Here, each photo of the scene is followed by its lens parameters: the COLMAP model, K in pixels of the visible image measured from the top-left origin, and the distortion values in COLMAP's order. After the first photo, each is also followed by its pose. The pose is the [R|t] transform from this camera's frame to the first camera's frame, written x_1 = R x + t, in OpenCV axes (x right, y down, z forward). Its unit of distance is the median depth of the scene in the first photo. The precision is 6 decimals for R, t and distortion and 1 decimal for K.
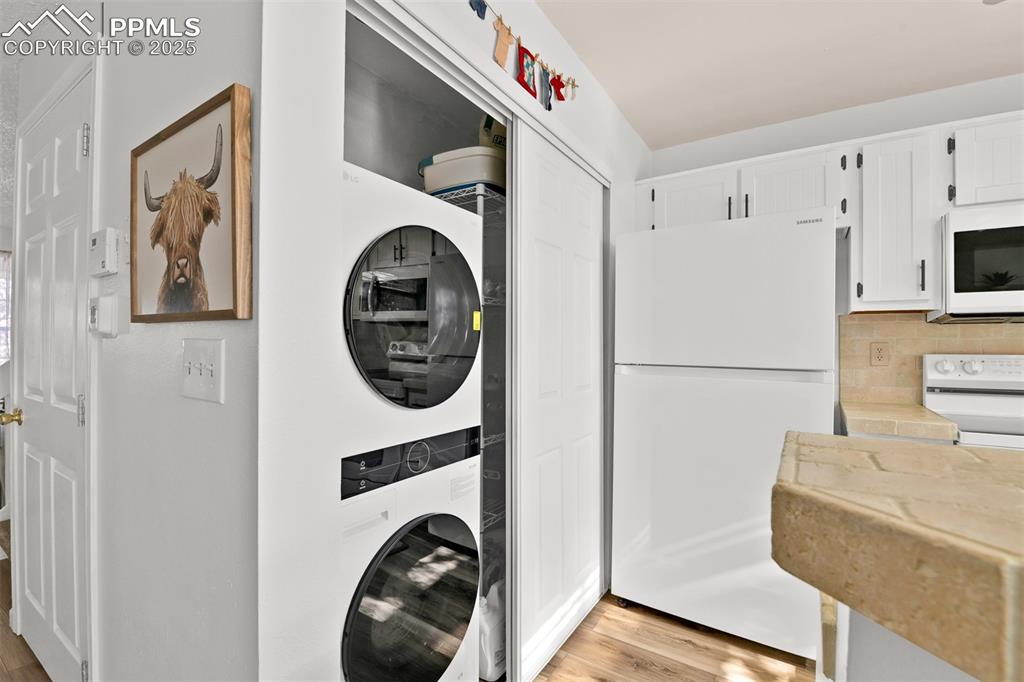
lens RADIAL K [[445.4, 0, 508.1], [0, 445.4, 341.7], [0, 0, 1]] dist [-0.015454, -0.003509]
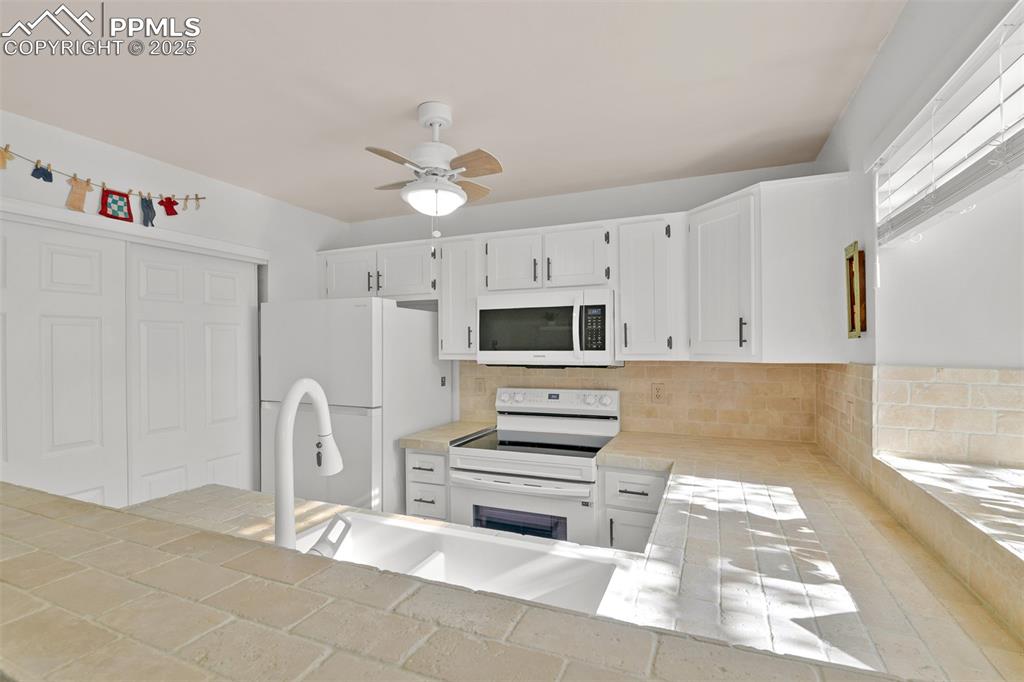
lens RADIAL K [[447.8, 0, 516.7], [0, 447.8, 344.6], [0, 0, 1]] dist [-0.014035, -0.004237]
pose [[0.980106, -0.007336, 0.198340, 0.839280], [0.007109, 0.999973, 0.001856, -0.134282], [-0.198348, -0.000409, 0.980131, -0.517912]]
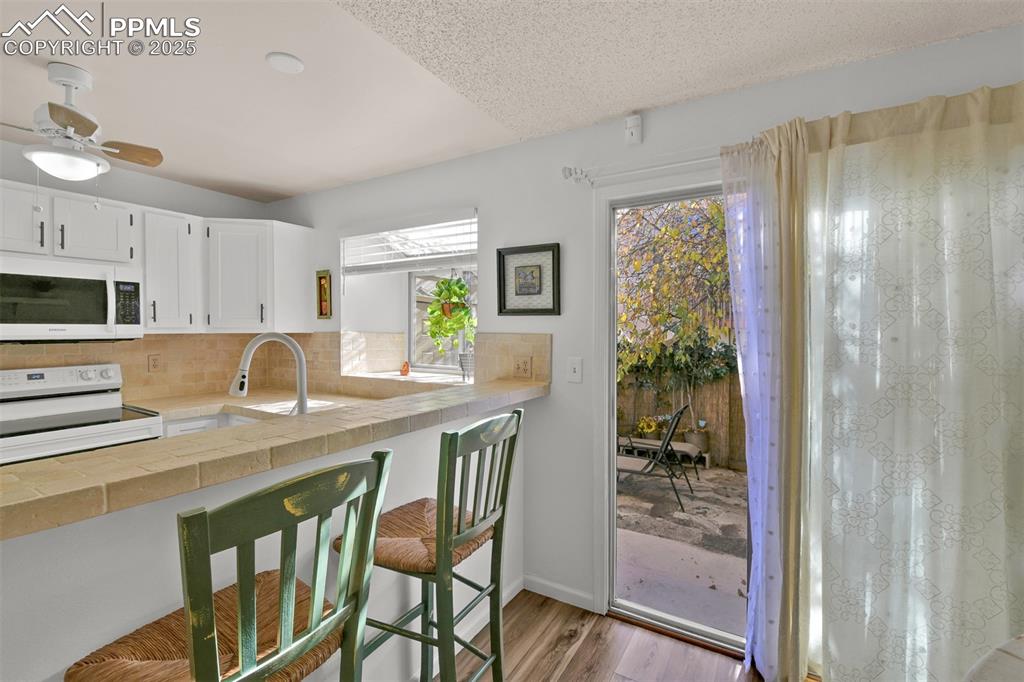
lens RADIAL K [[447.8, 0, 508.4], [0, 447.8, 338.6], [0, 0, 1]] dist [-0.014035, -0.004237]
pose [[-0.051189, -0.023751, 0.998407, -0.178564], [-0.009099, 0.999687, 0.023315, -0.110174], [-0.998648, -0.007891, -0.051389, -0.400902]]
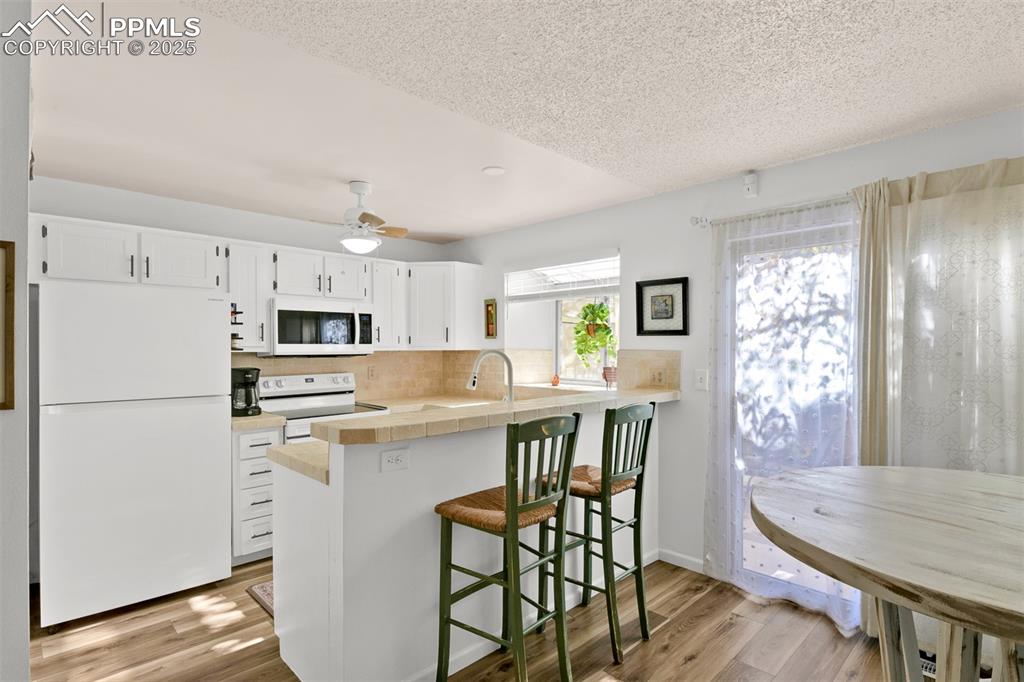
lens RADIAL K [[499.6, 0, 514.2], [0, 499.6, 352.1], [0, 0, 1]] dist [-0.015083, 0.000183]
pose [[0.201737, -0.015374, 0.979319, -0.780245], [-0.004035, 0.999855, 0.016528, -0.115629], [-0.979431, -0.007286, 0.201646, -0.363124]]
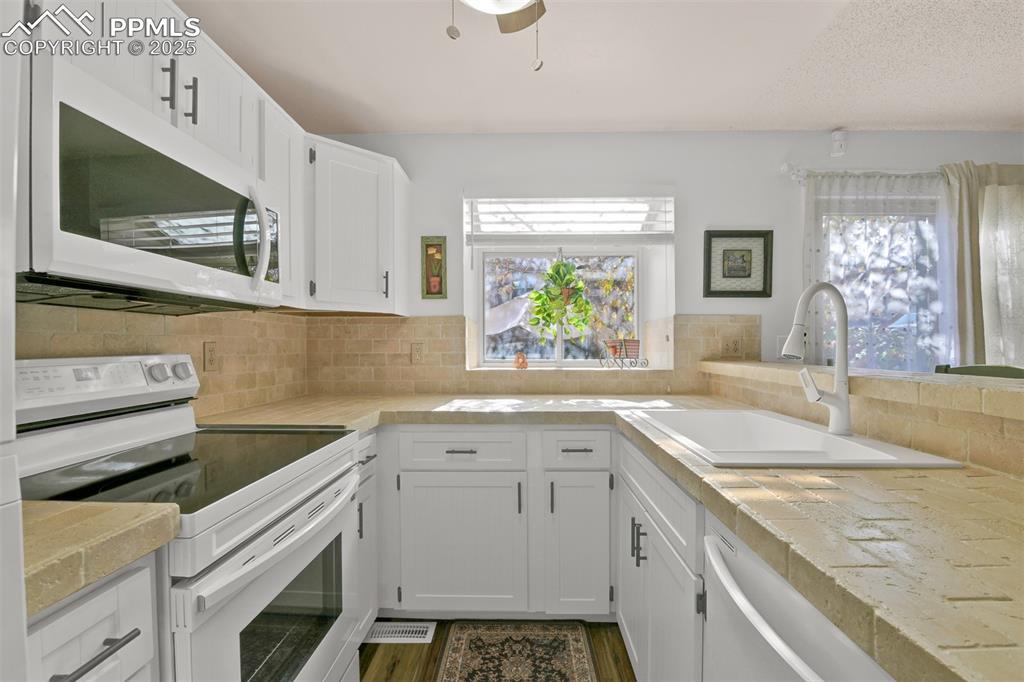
lens RADIAL K [[445.4, 0, 518.1], [0, 445.4, 349.1], [0, 0, 1]] dist [-0.015454, -0.003509]
pose [[-0.530093, -0.010713, 0.847872, 0.366170], [-0.006277, 0.999942, 0.008710, 0.008067], [-0.847916, -0.000705, -0.530130, 0.826637]]
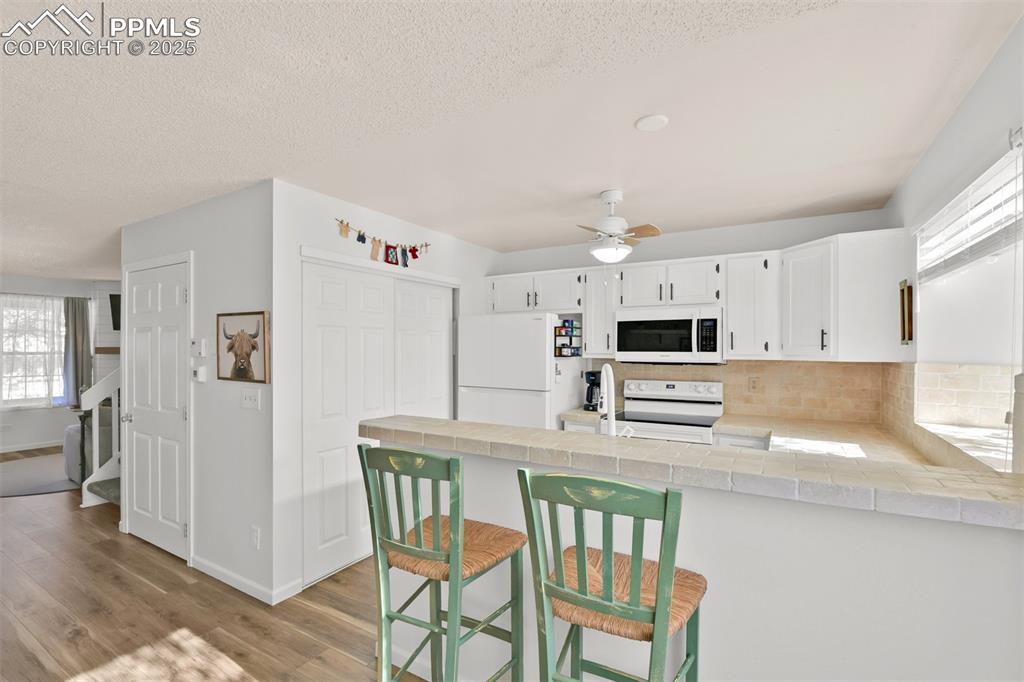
lens RADIAL K [[445.4, 0, 528.1], [0, 445.4, 348.6], [0, 0, 1]] dist [-0.015454, -0.003509]
pose [[0.996297, -0.001803, 0.085960, 0.431642], [0.001124, 0.999968, 0.007952, -0.141475], [-0.085971, -0.007826, 0.996267, -1.012538]]
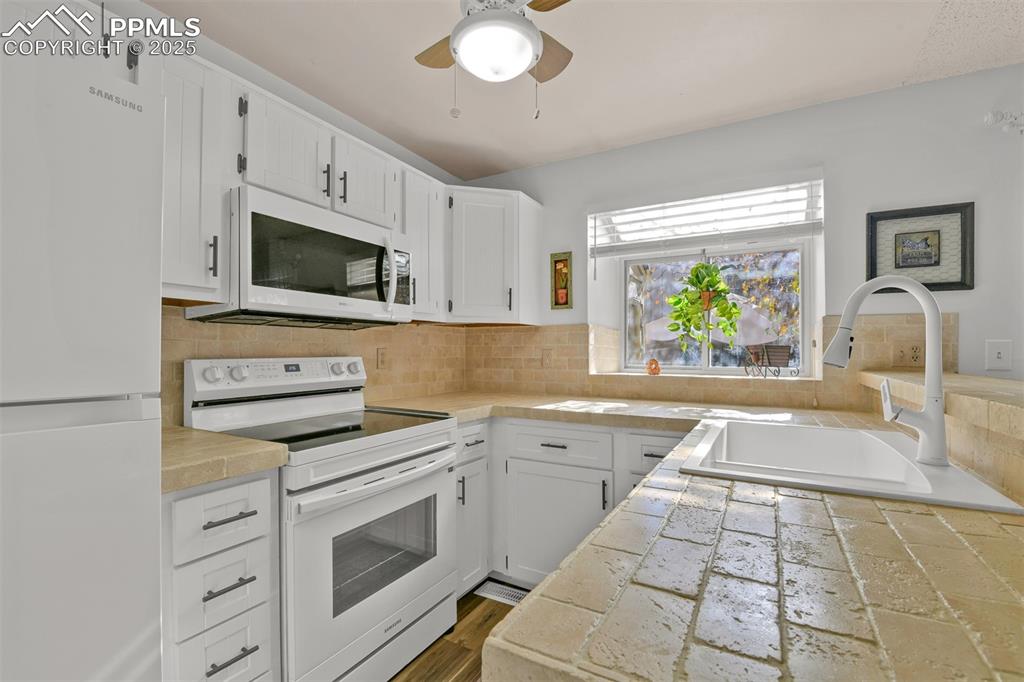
lens RADIAL K [[445.4, 0, 521.5], [0, 445.4, 348.8], [0, 0, 1]] dist [-0.015454, -0.003509]
pose [[-0.075809, 0.001037, 0.997122, 0.149352], [-0.008775, 0.999960, -0.001707, 0.006046], [-0.997084, -0.008879, -0.075797, 0.550109]]
